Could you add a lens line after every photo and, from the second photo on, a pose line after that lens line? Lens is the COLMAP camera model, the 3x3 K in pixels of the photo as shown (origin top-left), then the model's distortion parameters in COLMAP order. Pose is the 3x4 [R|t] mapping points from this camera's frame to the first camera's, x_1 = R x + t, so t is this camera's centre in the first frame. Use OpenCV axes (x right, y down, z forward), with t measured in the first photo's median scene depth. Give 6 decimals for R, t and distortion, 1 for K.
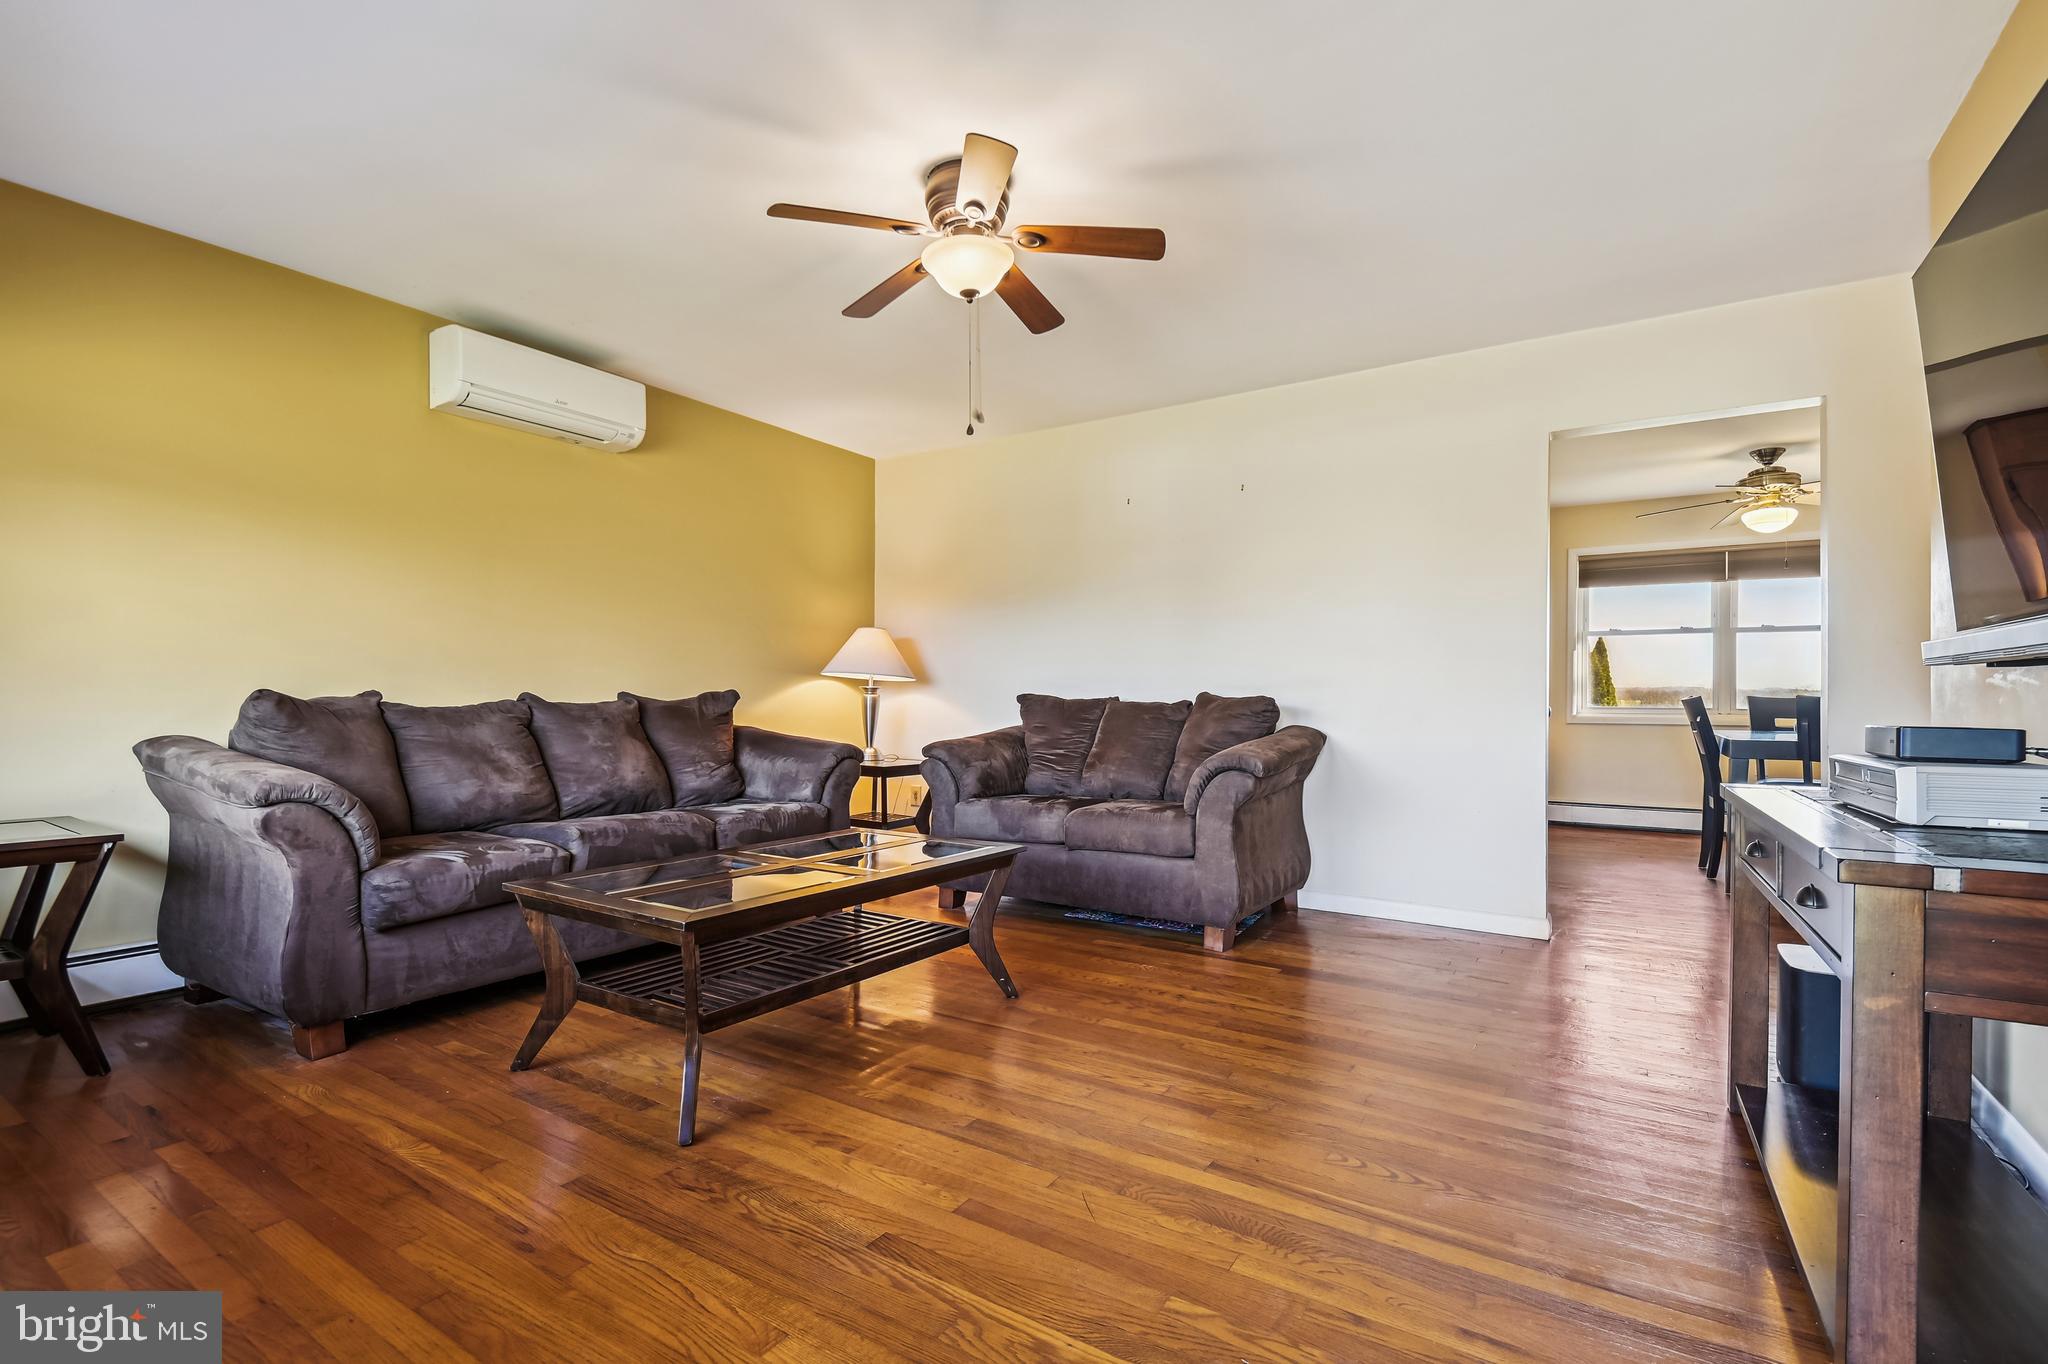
lens RADIAL K [[928.4, 0, 1037.3], [0, 928.4, 697.0], [0, 0, 1]] dist [0.019845, -0.000102]
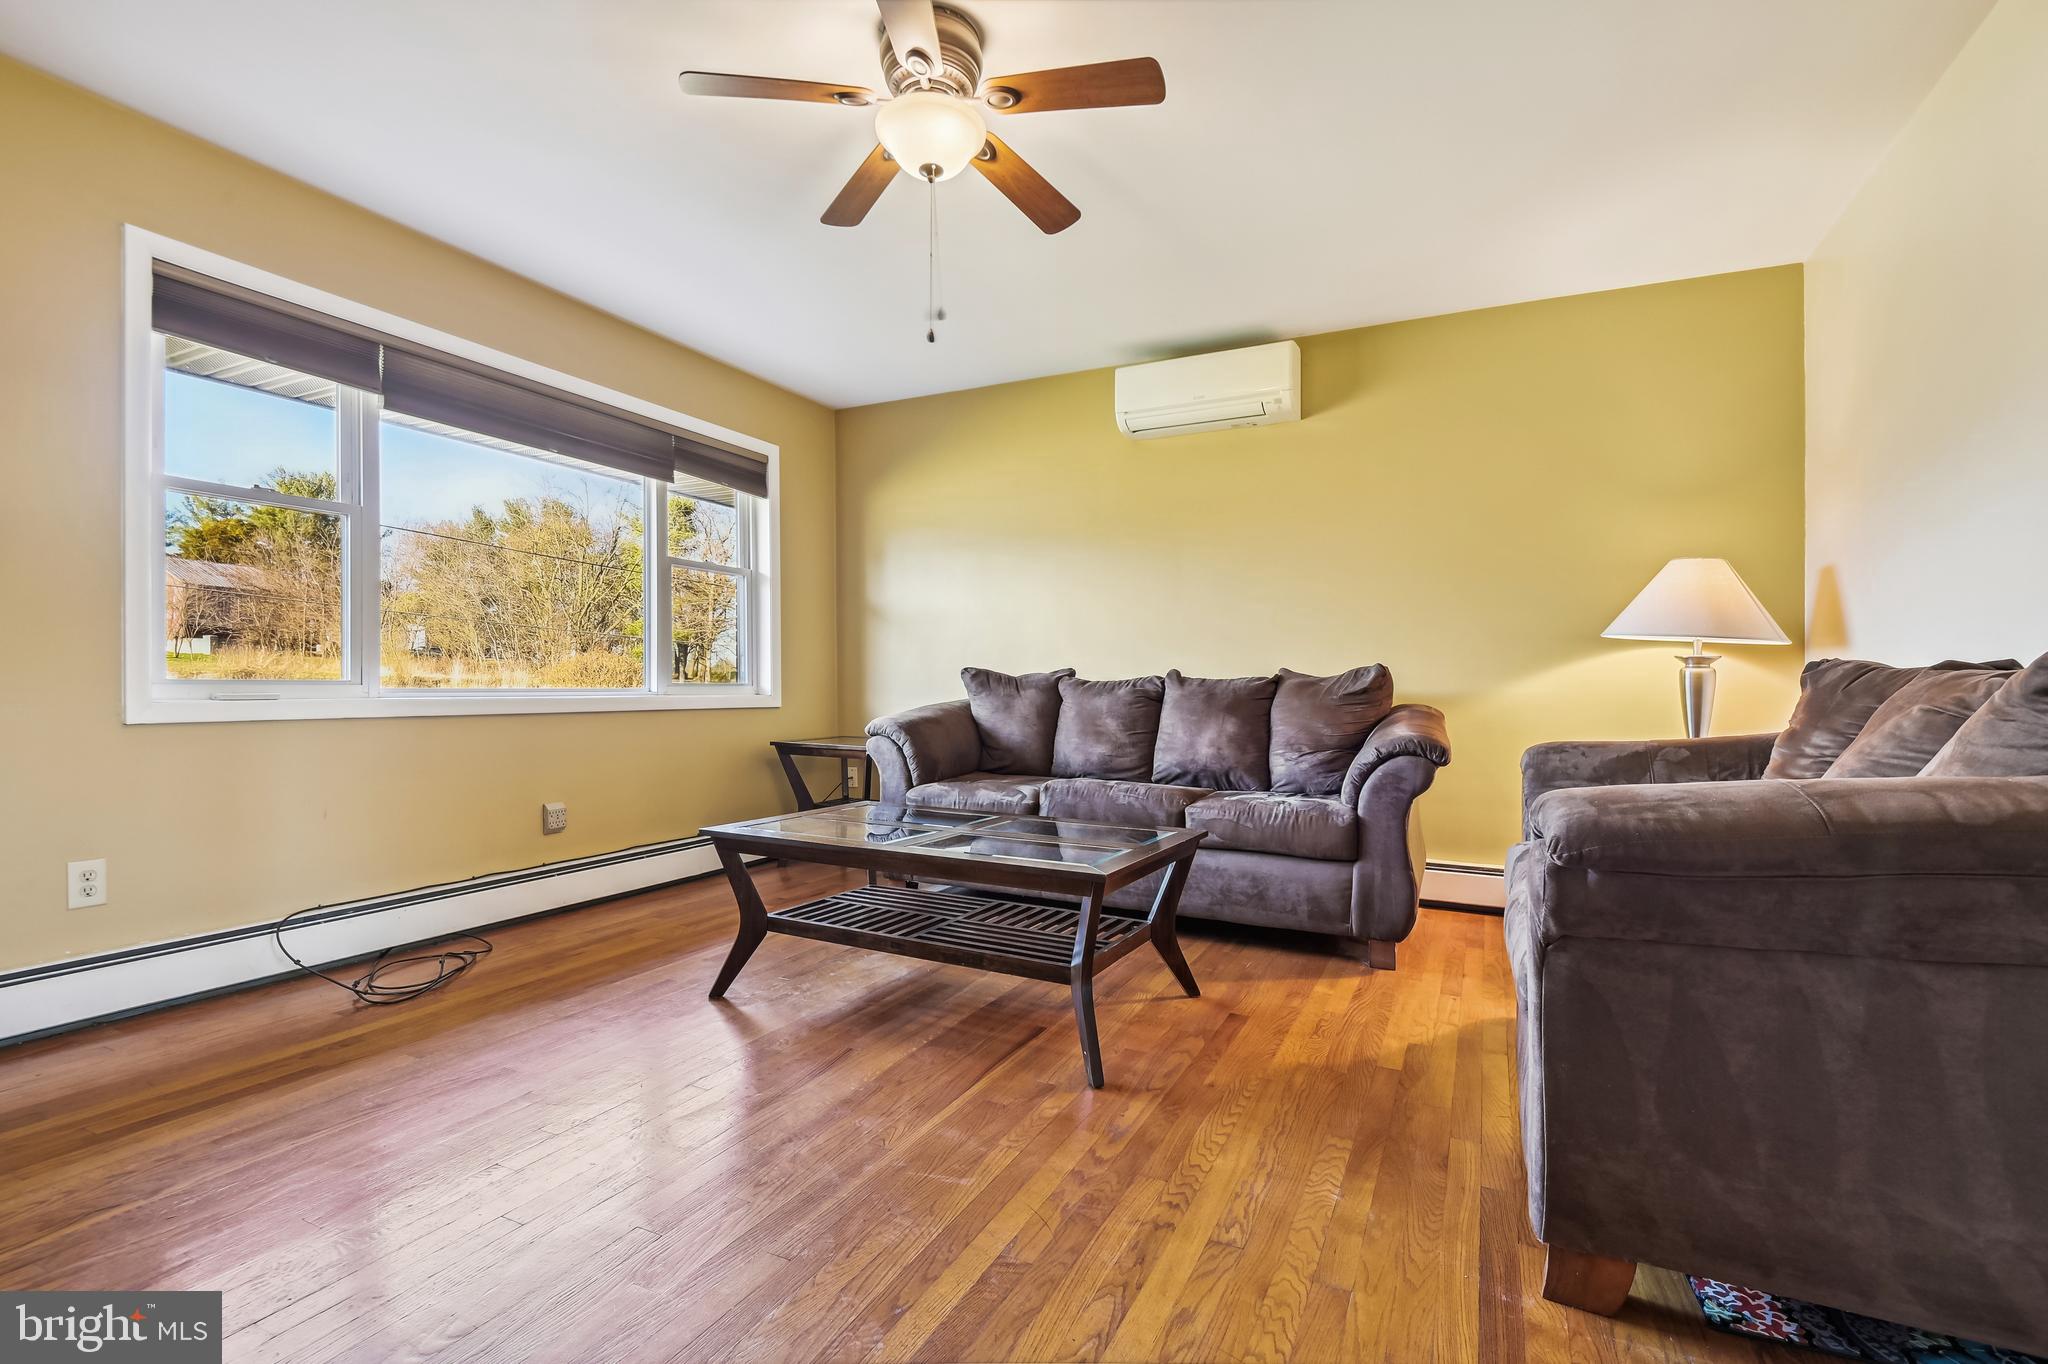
lens RADIAL K [[928.4, 0, 1037.3], [0, 928.4, 697.0], [0, 0, 1]] dist [0.019845, -0.000102]
pose [[0.108139, 0.012958, -0.994051, 0.559631], [-0.006396, 0.999903, 0.012338, 0.016271], [0.994115, 0.005024, 0.108212, 0.735155]]
